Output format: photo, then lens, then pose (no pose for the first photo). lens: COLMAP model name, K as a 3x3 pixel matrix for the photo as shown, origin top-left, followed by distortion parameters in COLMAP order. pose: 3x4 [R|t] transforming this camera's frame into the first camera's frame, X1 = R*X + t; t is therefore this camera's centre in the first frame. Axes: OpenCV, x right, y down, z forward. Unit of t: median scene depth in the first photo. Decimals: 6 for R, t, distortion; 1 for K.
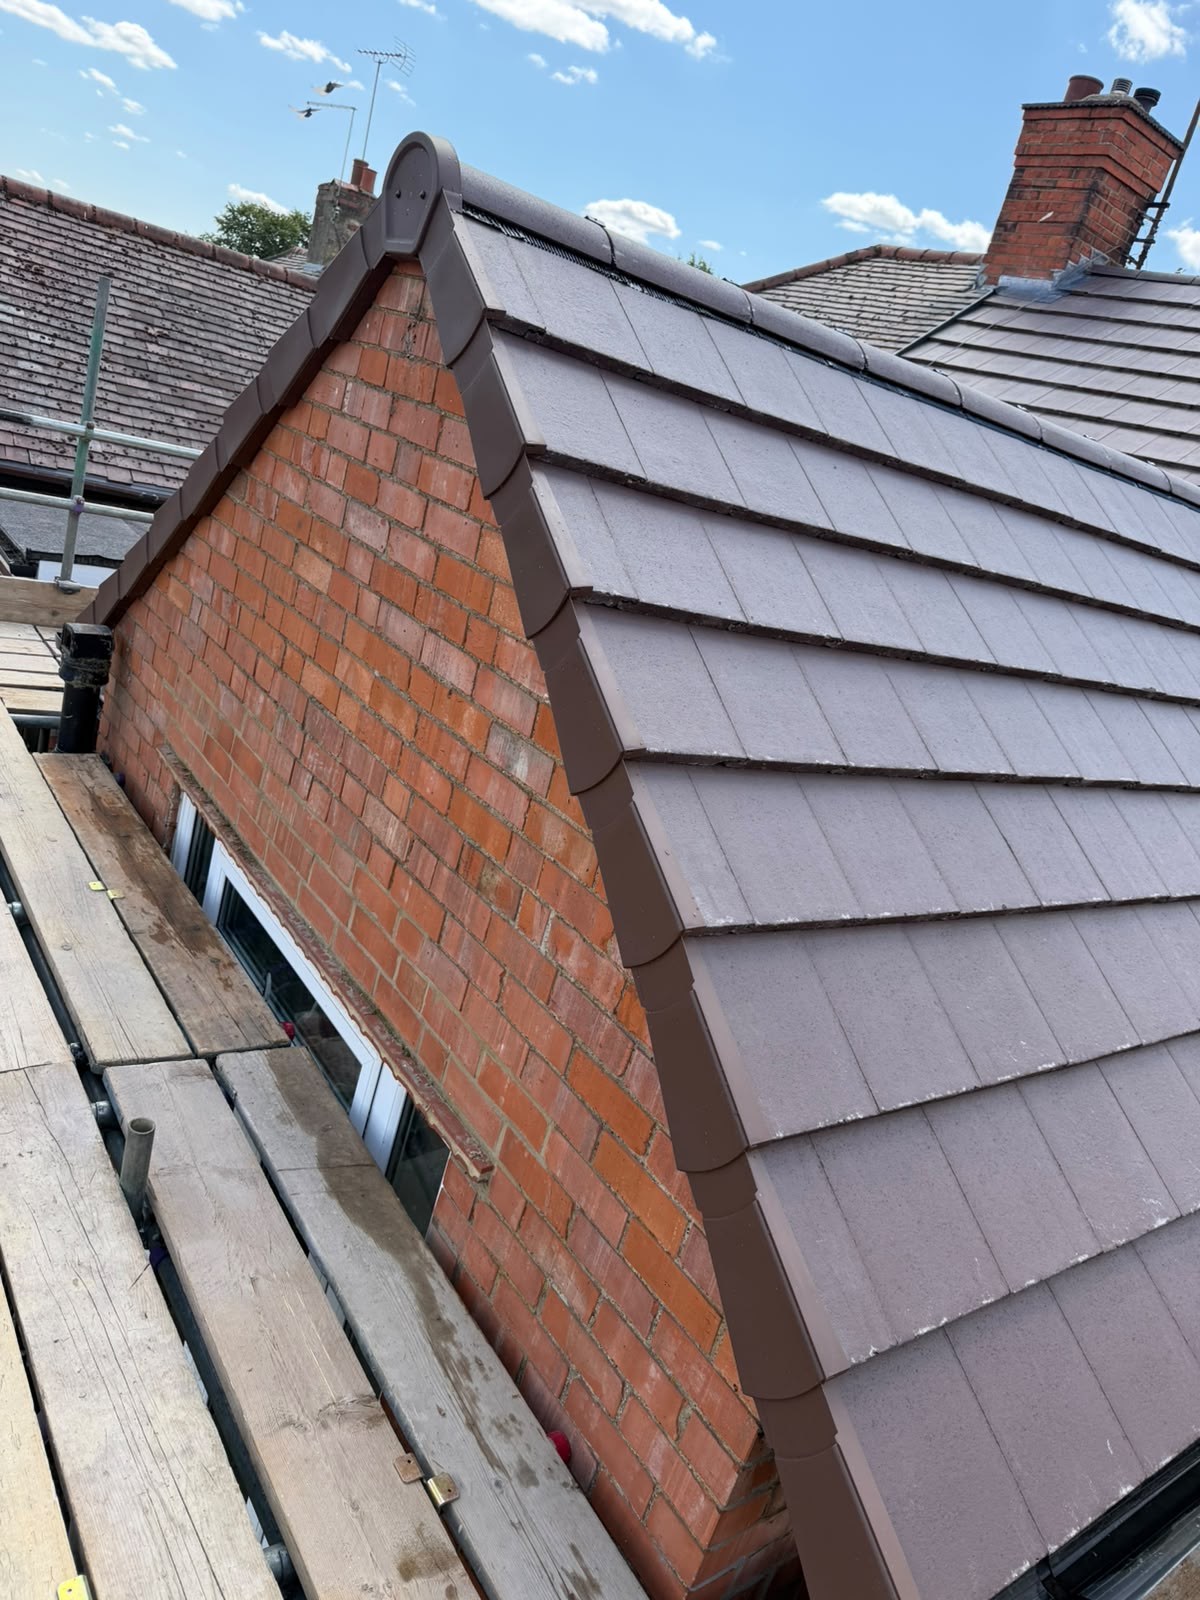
lens RADIAL K [[1133.3, 0, 600.0], [0, 1133.3, 800.0], [0, 0, 1]] dist [0.046158, -0.065164]
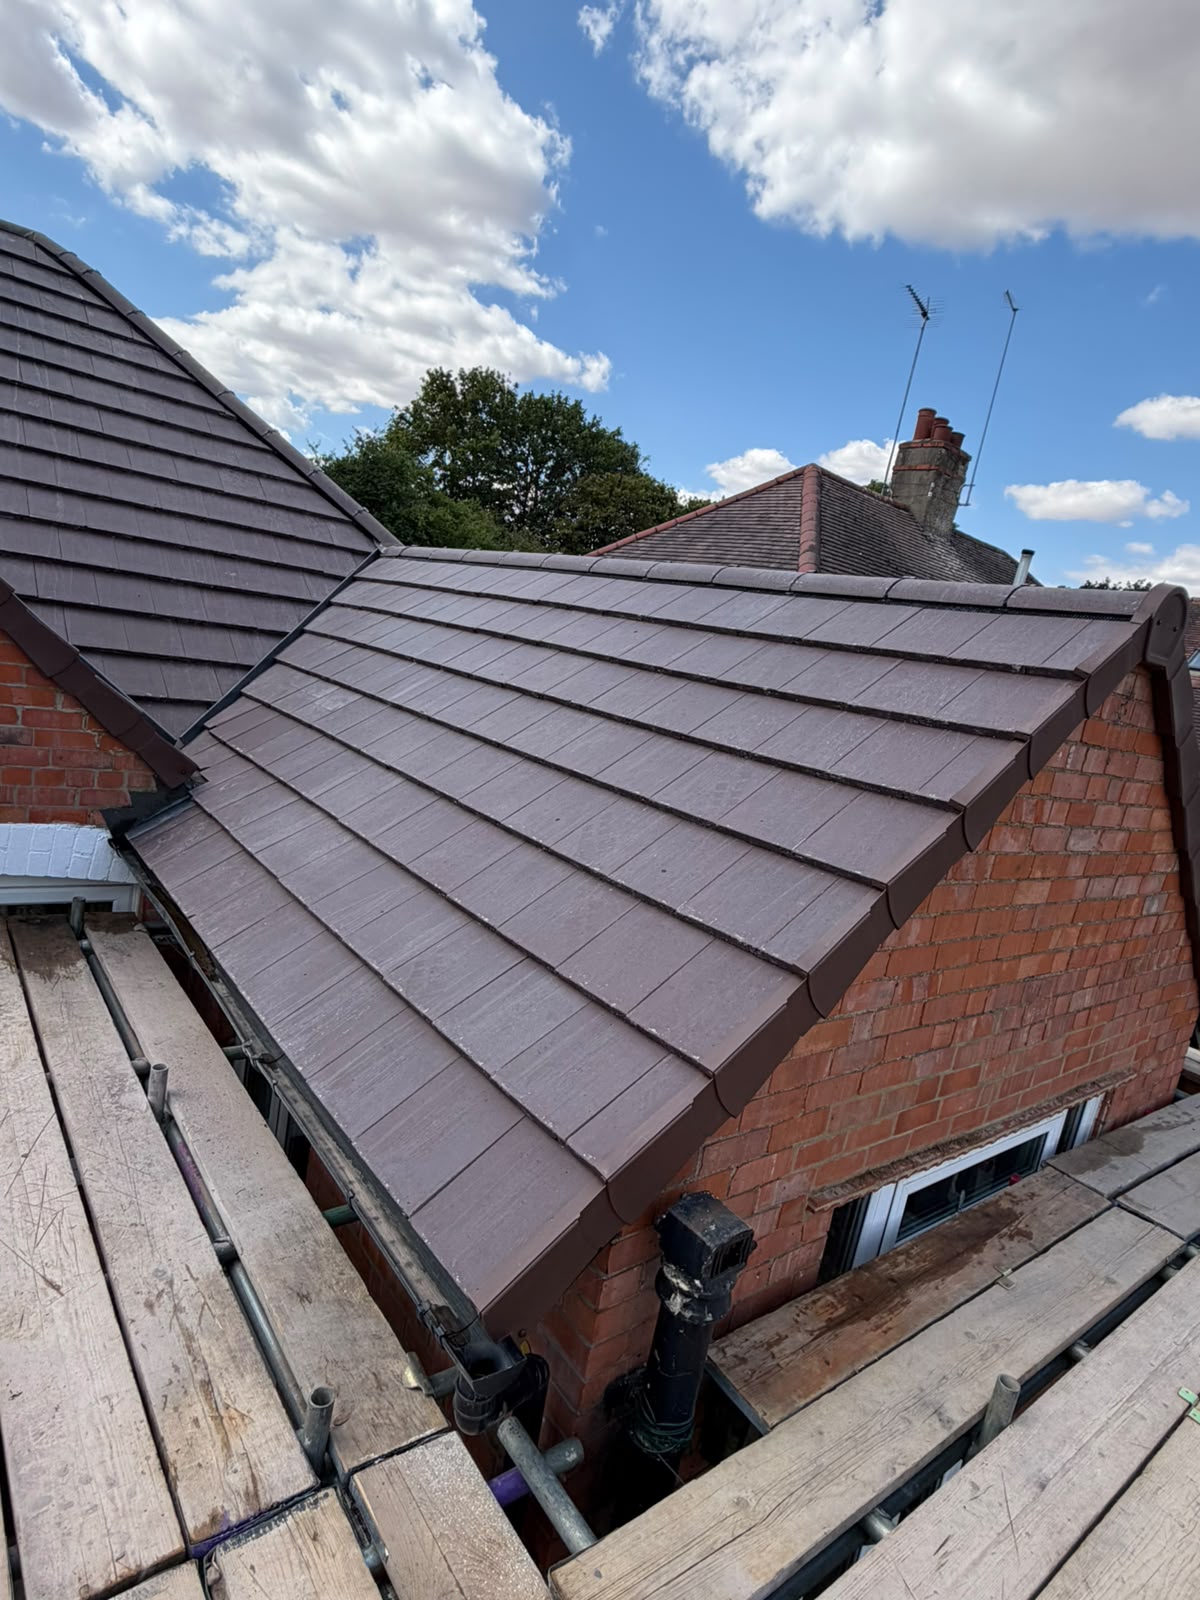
lens RADIAL K [[871.9, 0, 604.8], [0, 871.9, 789.3], [0, 0, 1]] dist [-0.003765, -0.000494]
pose [[0.014551, -0.427249, 0.904017, -0.934724], [0.136625, 0.896482, 0.421489, -0.671764], [-0.990516, 0.117379, 0.071417, 1.221606]]
